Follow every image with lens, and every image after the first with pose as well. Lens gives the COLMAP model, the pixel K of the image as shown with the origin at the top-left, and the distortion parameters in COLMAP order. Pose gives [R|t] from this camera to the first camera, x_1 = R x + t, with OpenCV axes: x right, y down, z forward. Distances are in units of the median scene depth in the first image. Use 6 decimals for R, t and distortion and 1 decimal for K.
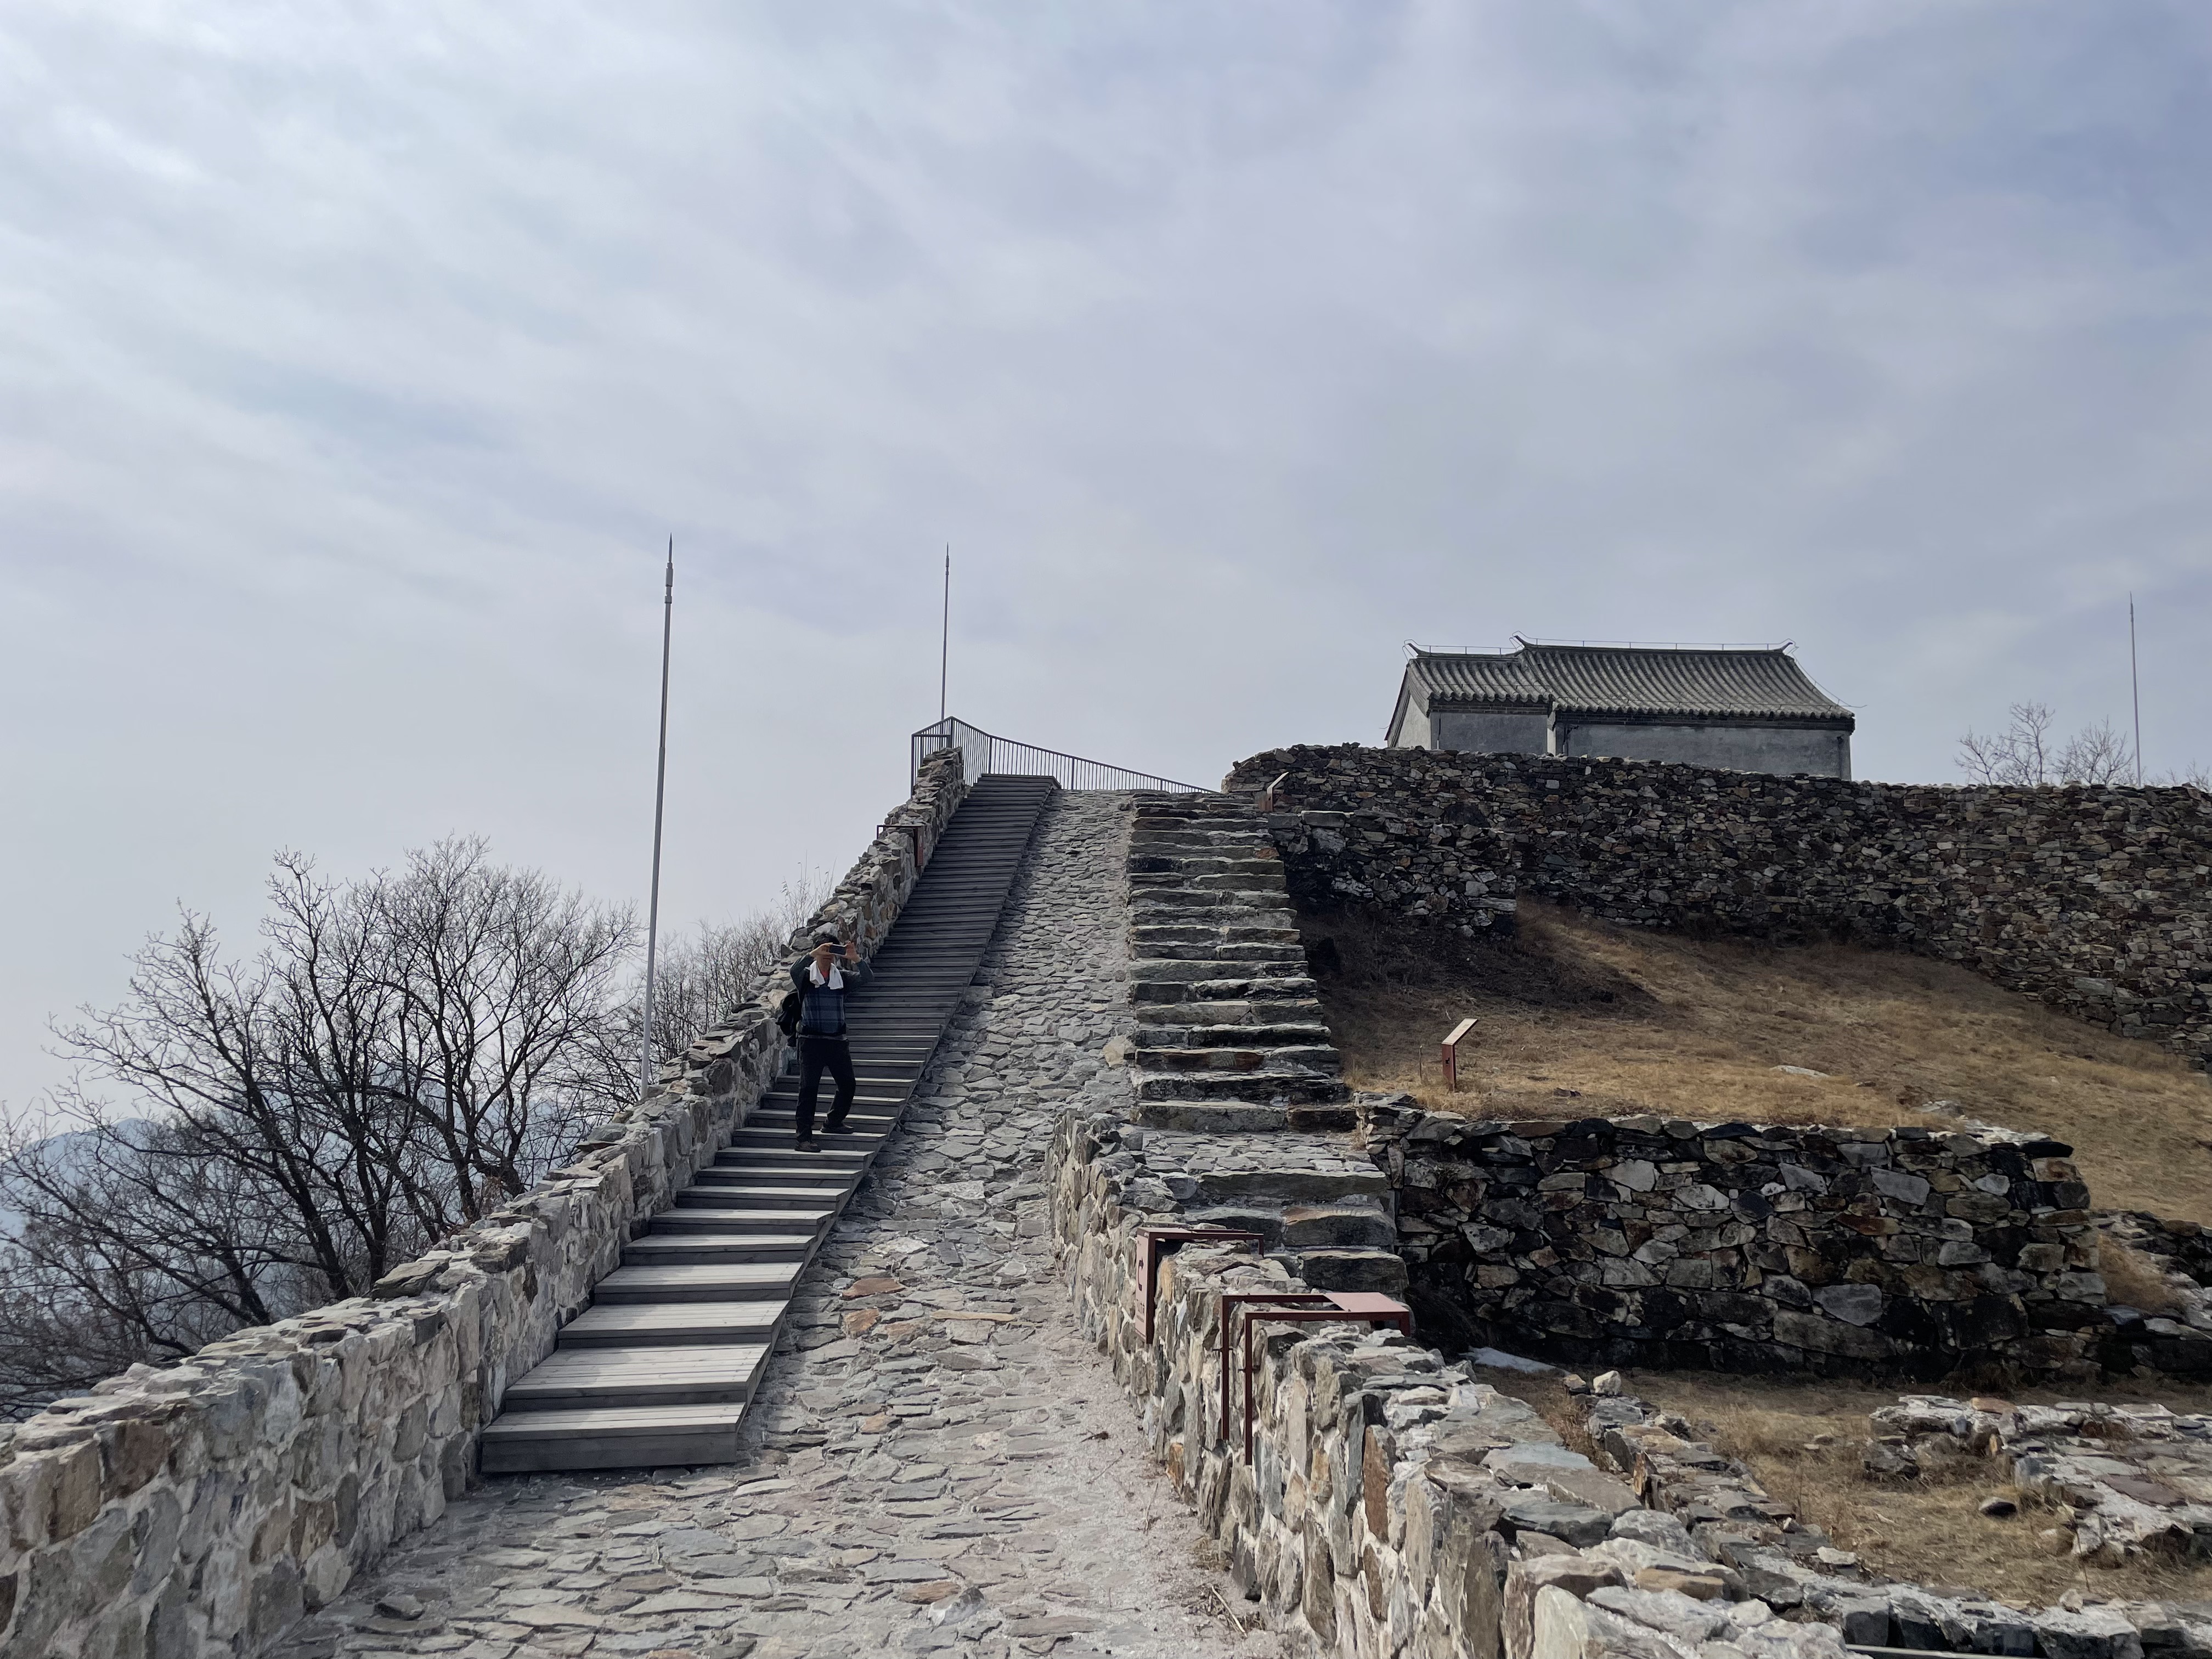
lens RADIAL K [[1699.1, 0, 1095.7], [0, 1699.1, 859.6], [0, 0, 1]] dist [0.121317, -0.133606]
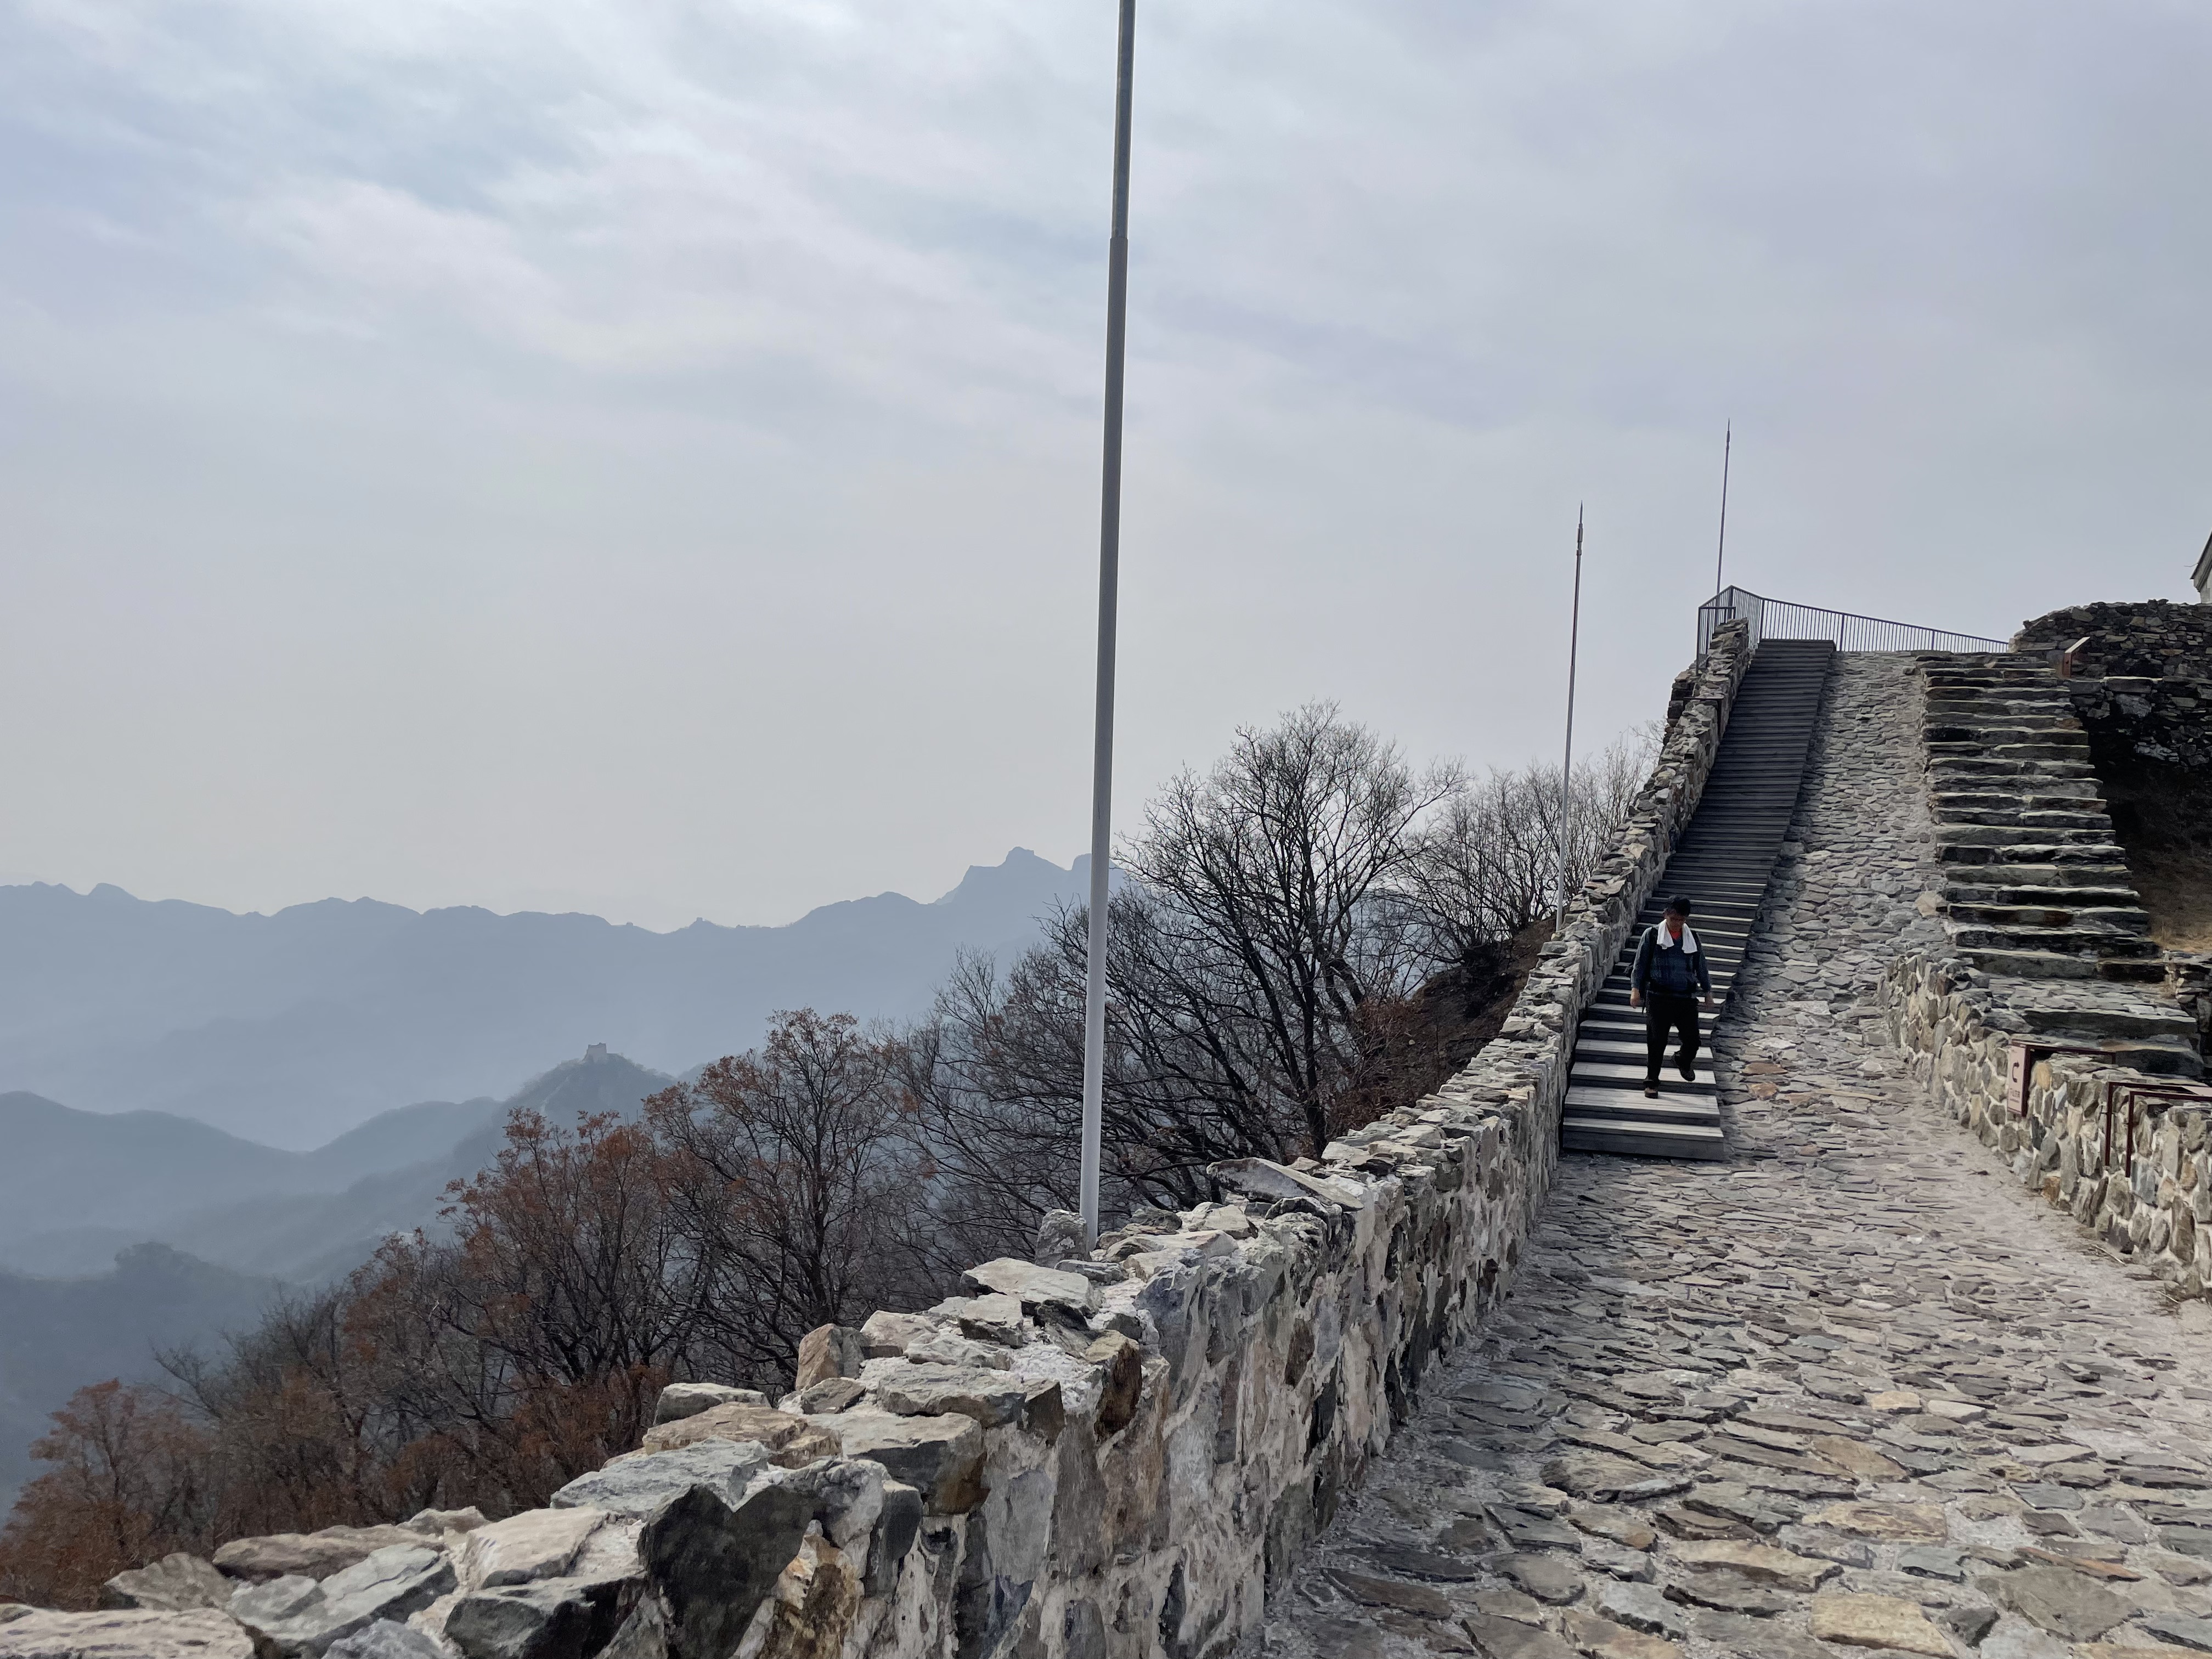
lens RADIAL K [[1699.1, 0, 1095.7], [0, 1699.1, 859.6], [0, 0, 1]] dist [0.121317, -0.133606]
pose [[0.930172, 0.039529, -0.364991, -0.092077], [0.001457, 0.993781, 0.111340, -0.057226], [0.367122, -0.104097, 0.924330, -0.351906]]
